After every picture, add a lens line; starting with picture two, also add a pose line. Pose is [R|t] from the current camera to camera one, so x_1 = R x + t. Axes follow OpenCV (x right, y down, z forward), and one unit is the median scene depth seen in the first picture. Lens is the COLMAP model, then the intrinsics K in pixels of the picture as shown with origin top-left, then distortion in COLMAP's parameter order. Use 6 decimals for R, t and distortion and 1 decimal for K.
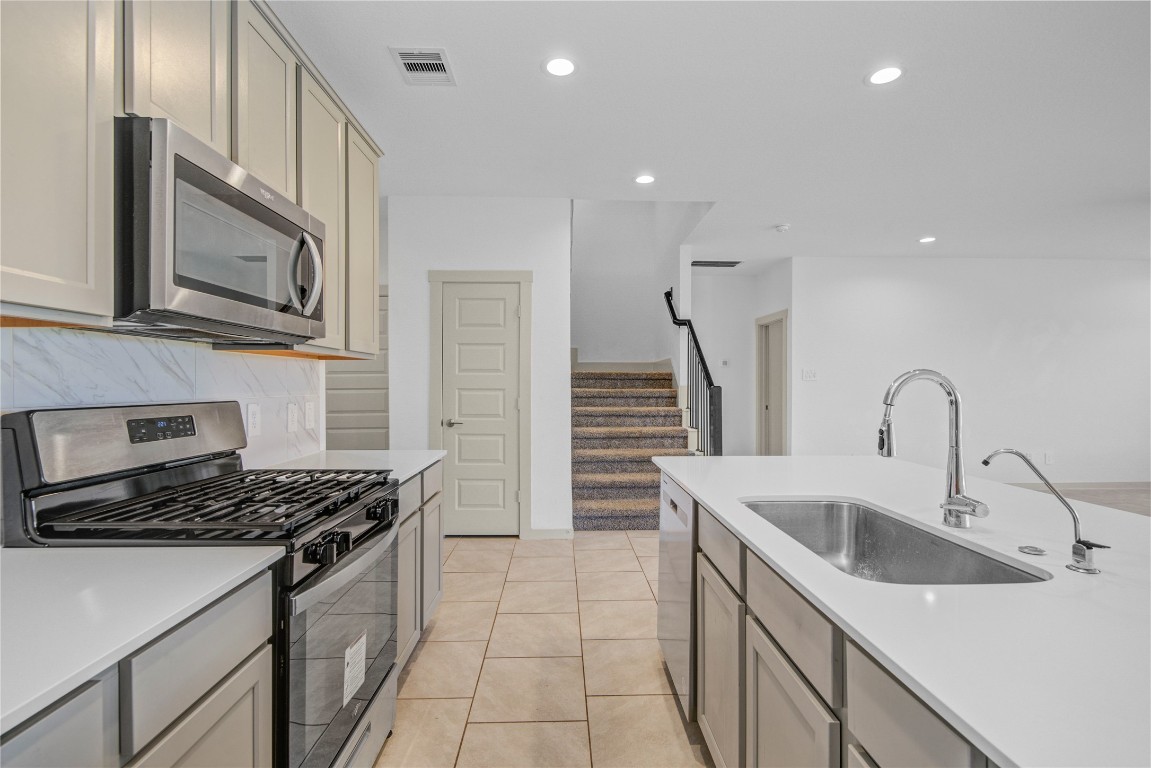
lens RADIAL K [[522.4, 0, 575.6], [0, 522.4, 382.0], [0, 0, 1]] dist [-0.001153, -0.000503]
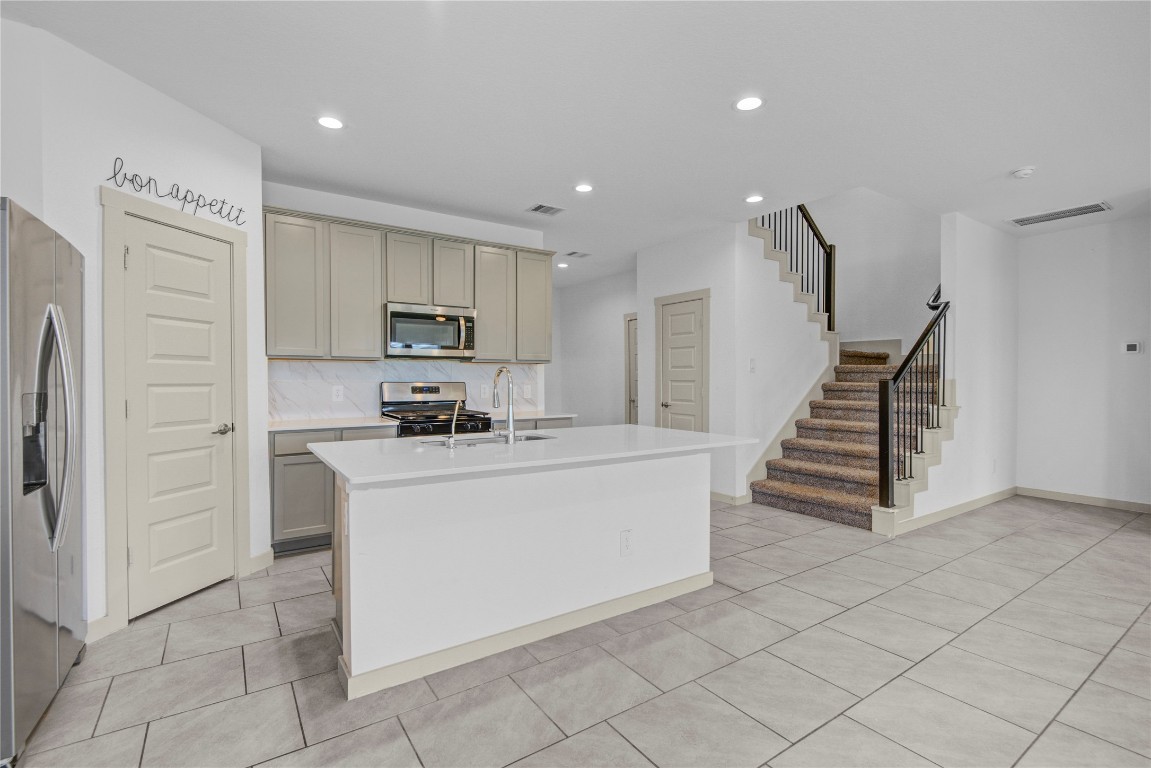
lens RADIAL K [[522.4, 0, 578.7], [0, 522.4, 382.6], [0, 0, 1]] dist [-0.001153, -0.000503]
pose [[0.542409, 0.006708, -0.840088, 0.655550], [-0.000698, 0.999971, 0.007534, 0.007119], [0.840114, -0.003500, 0.542398, 0.034569]]
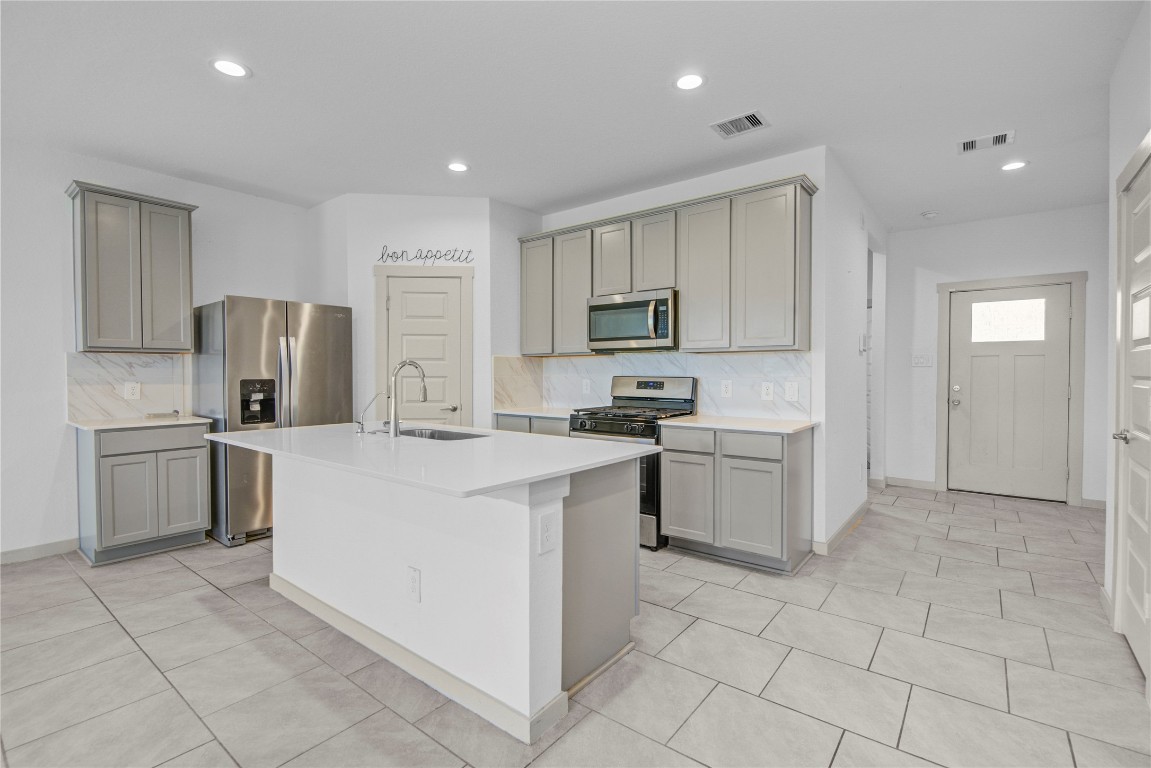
lens RADIAL K [[522.4, 0, 571.6], [0, 522.4, 385.3], [0, 0, 1]] dist [-0.001153, -0.000503]
pose [[-0.637487, 0.021159, -0.770171, 0.471510], [0.001859, 0.999662, 0.025925, 0.005280], [0.770459, 0.015095, -0.637311, 0.725652]]
